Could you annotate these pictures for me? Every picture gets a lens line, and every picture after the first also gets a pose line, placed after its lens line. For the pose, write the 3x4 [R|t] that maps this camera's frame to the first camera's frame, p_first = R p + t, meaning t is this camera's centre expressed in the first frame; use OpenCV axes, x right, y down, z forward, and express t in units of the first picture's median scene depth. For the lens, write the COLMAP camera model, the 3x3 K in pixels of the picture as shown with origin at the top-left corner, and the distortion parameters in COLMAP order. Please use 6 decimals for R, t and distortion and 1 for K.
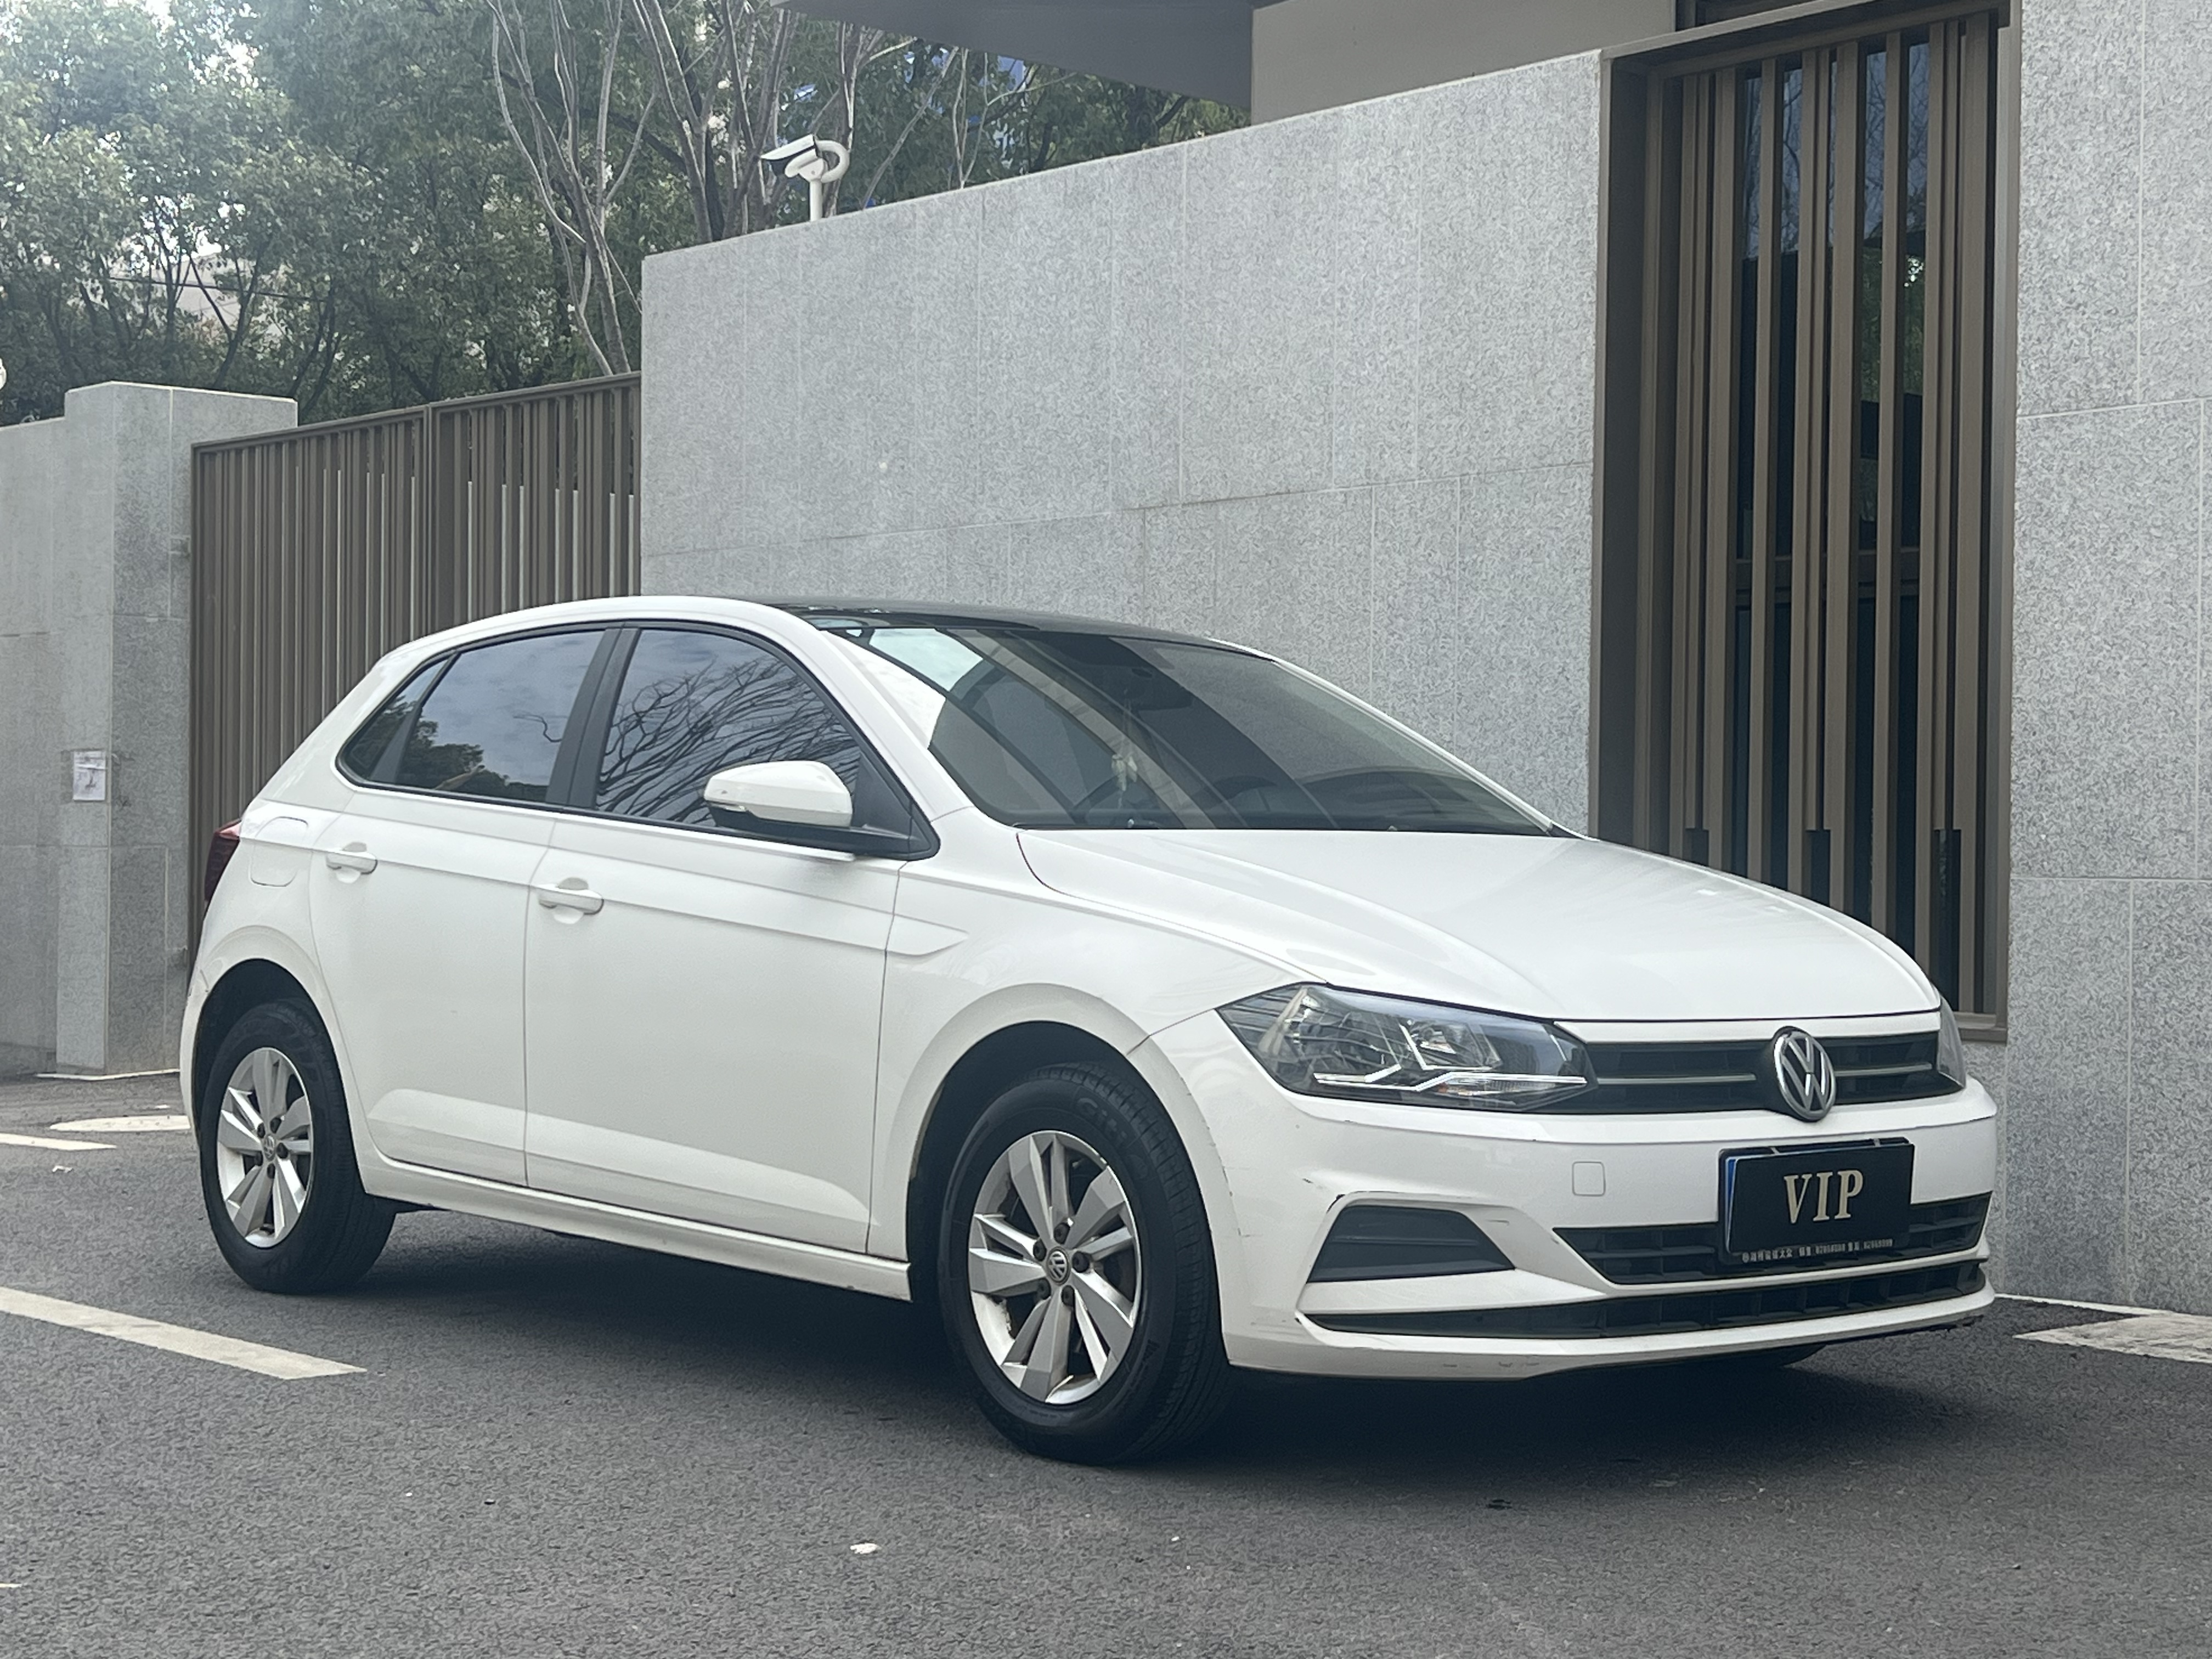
lens RADIAL K [[3376.0, 0, 1148.1], [0, 3376.0, 855.3], [0, 0, 1]] dist [0.202607, -0.737481]
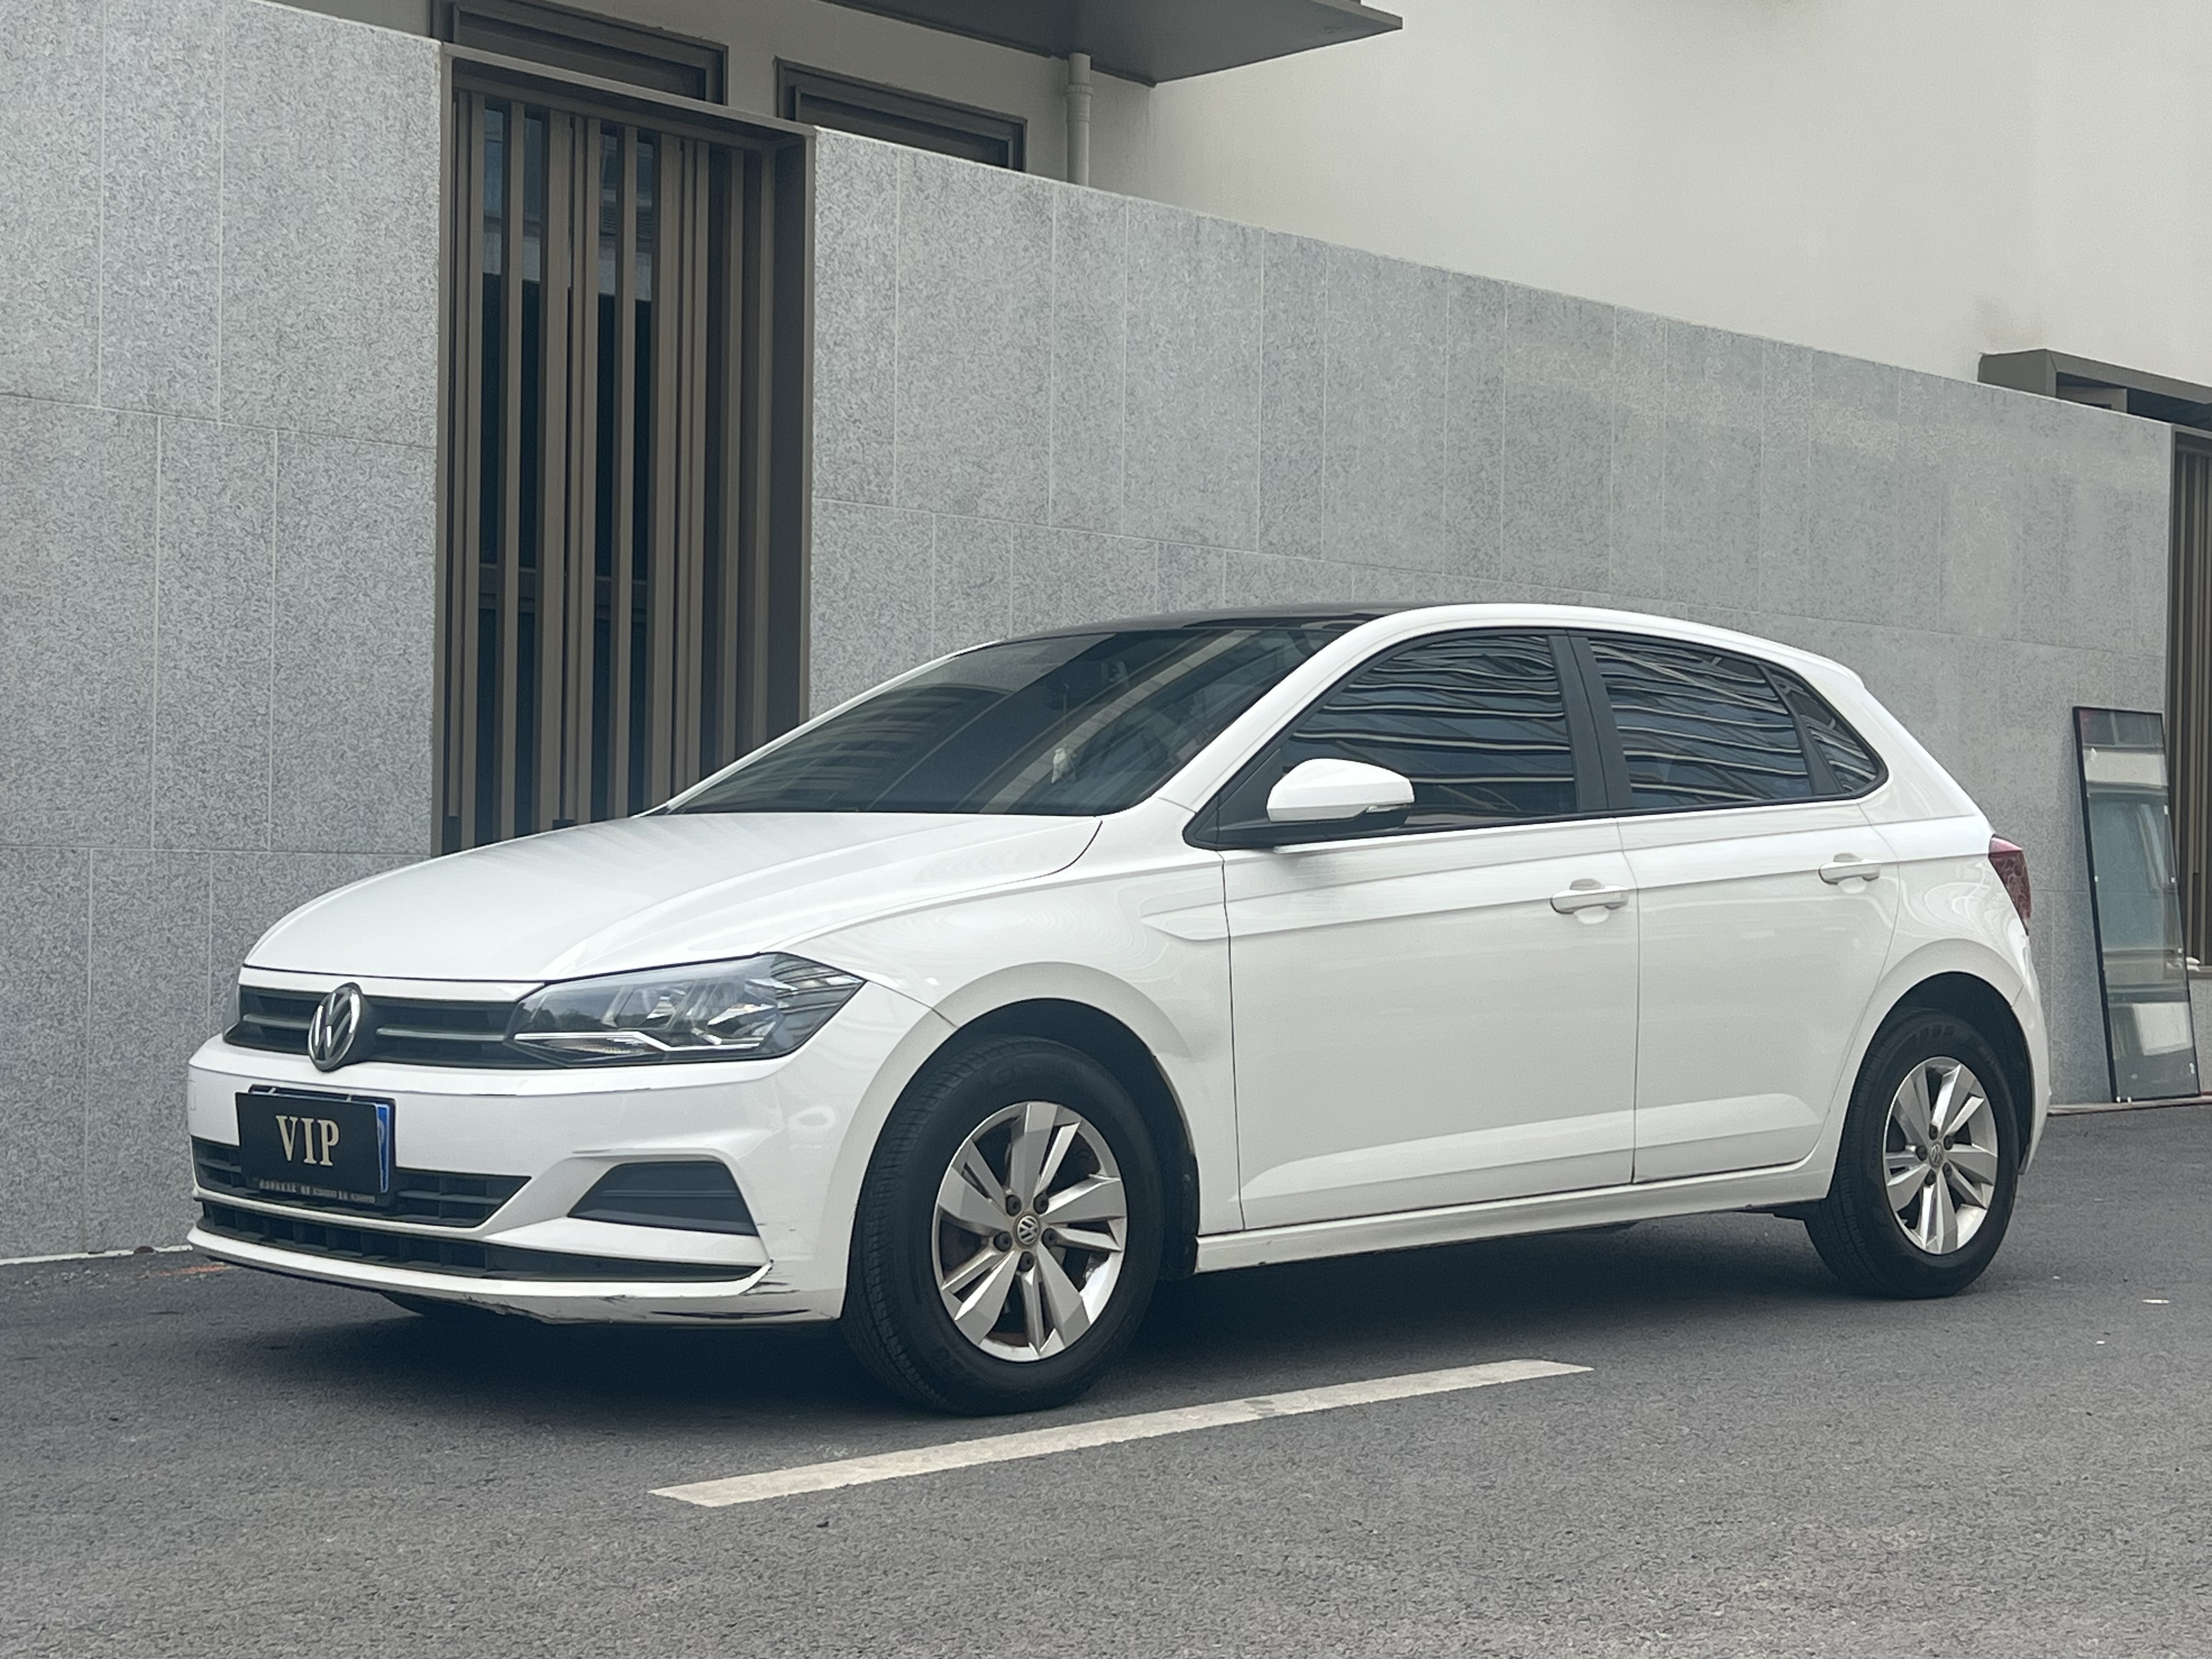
lens RADIAL K [[3376.0, 0, 1148.1], [0, 3376.0, 855.3], [0, 0, 1]] dist [0.202607, -0.737481]
pose [[-0.060404, -0.000447, 0.998174, -0.887214], [-0.014453, 0.999895, -0.000427, 0.001839], [-0.998069, -0.014452, -0.060404, 0.846413]]
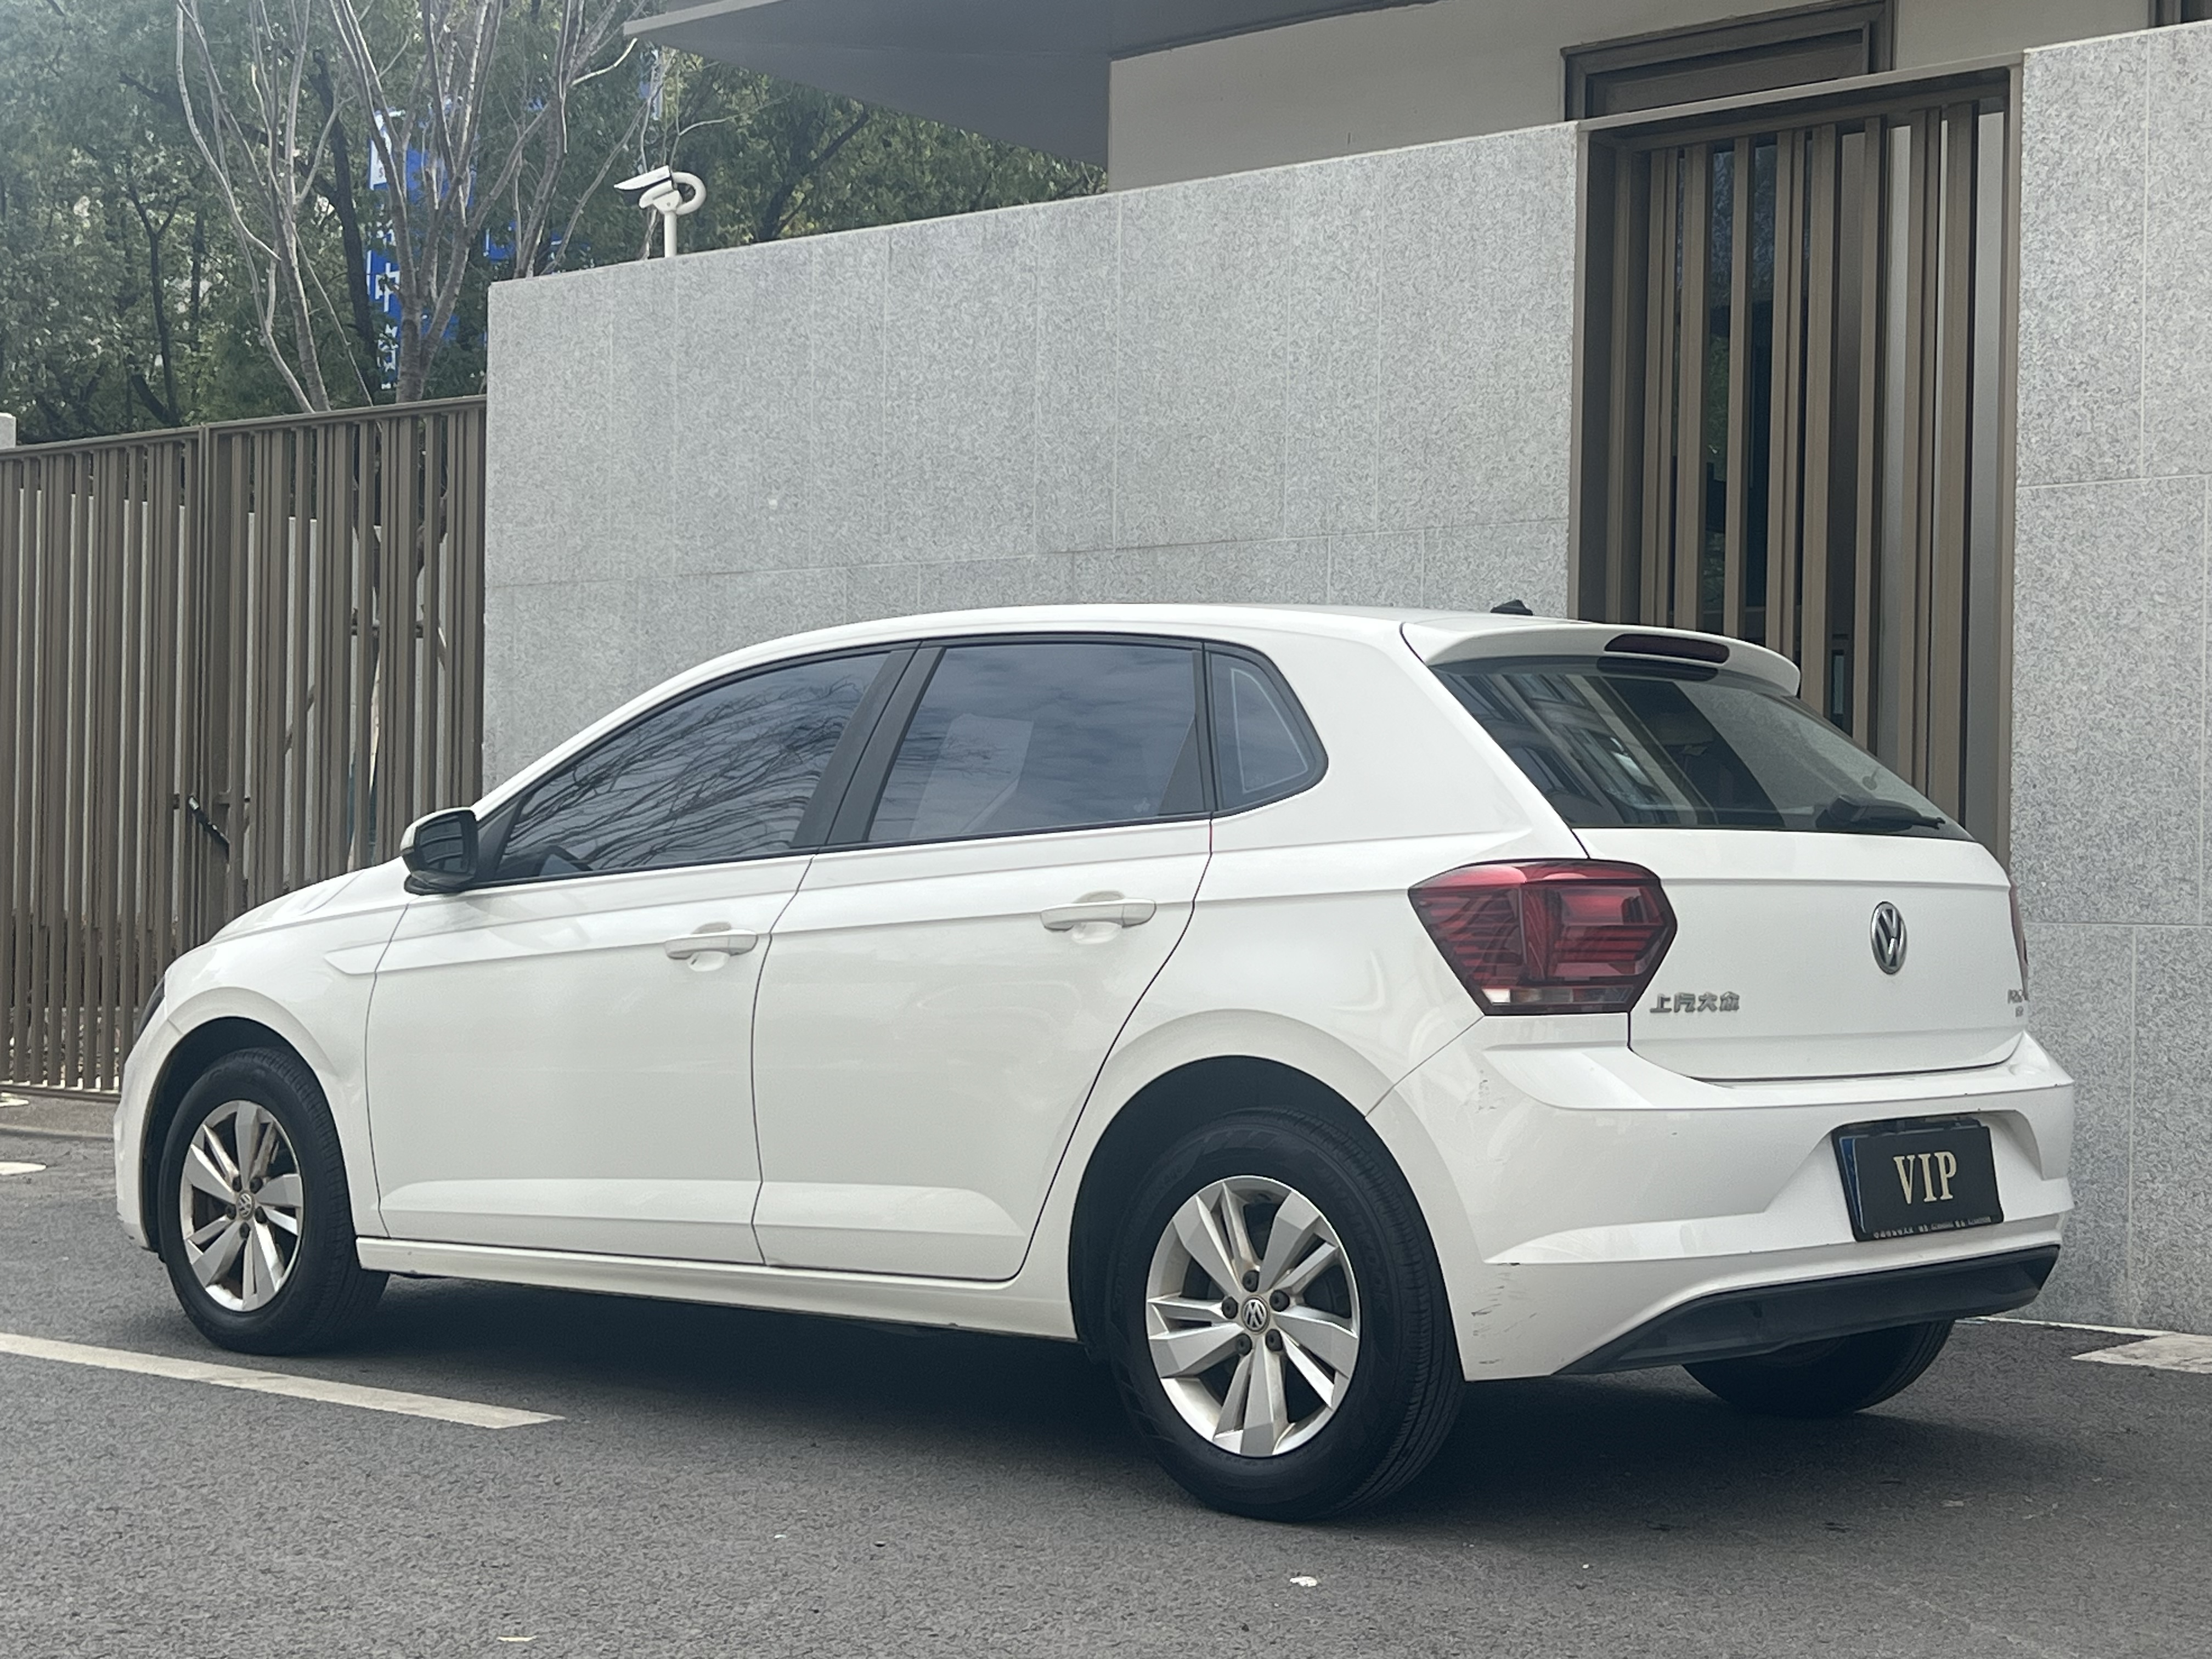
lens RADIAL K [[3376.0, 0, 1148.1], [0, 3376.0, 855.3], [0, 0, 1]] dist [0.202607, -0.737481]
pose [[0.987396, 0.006878, 0.158122, -0.157923], [-0.005196, 0.999925, -0.011049, -0.001121], [-0.158187, 0.010088, 0.987358, 0.000494]]
